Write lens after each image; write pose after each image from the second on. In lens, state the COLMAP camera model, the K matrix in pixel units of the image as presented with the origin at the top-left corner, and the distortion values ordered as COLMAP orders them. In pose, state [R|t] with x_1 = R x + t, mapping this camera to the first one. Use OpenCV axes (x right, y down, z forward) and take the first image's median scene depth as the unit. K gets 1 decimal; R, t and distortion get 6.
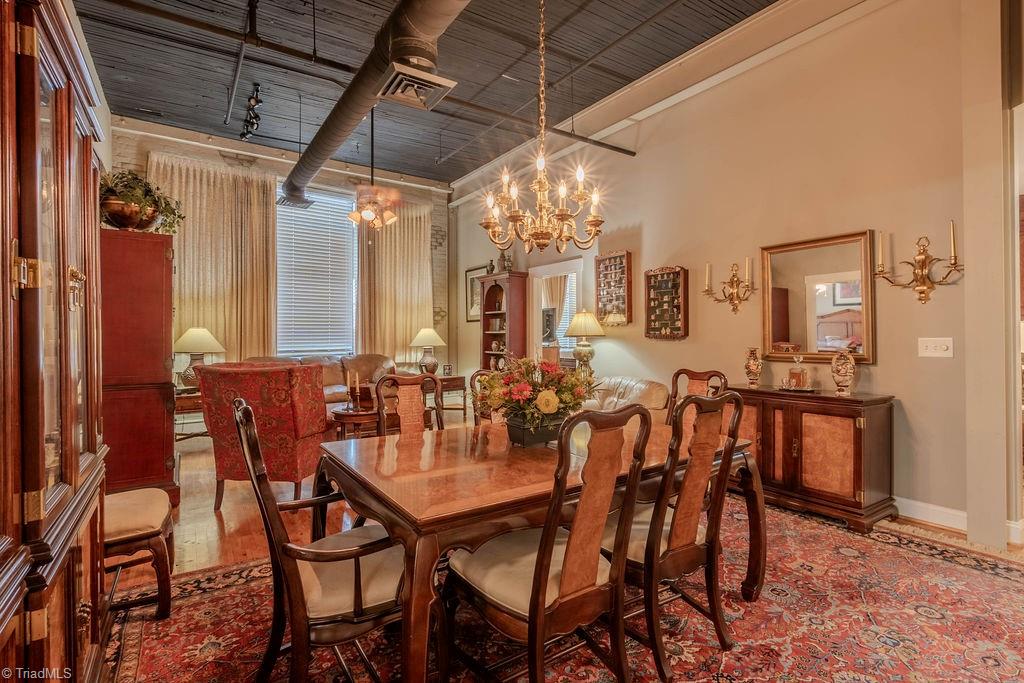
lens RADIAL K [[481.3, 0, 506.2], [0, 481.3, 336.0], [0, 0, 1]] dist [-0.013370, -0.001274]
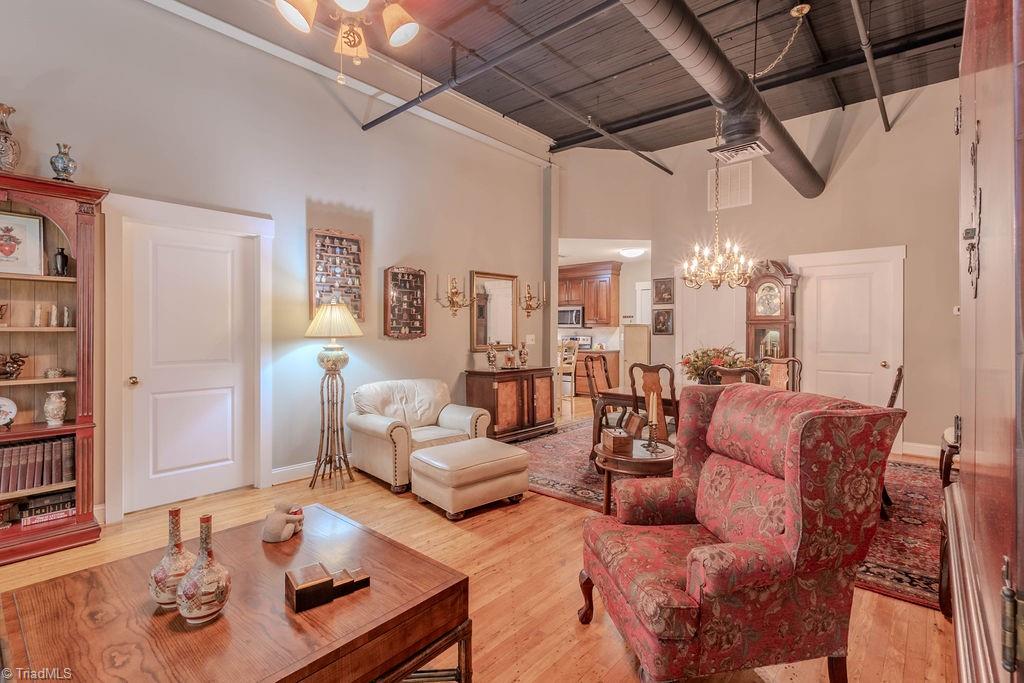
lens RADIAL K [[481.3, 0, 509.1], [0, 481.3, 337.8], [0, 0, 1]] dist [-0.013370, -0.001274]
pose [[-0.250504, -0.013493, 0.968021, -0.834531], [0.007773, 0.999843, 0.015948, -0.010976], [-0.968084, 0.011520, -0.250360, 1.236797]]
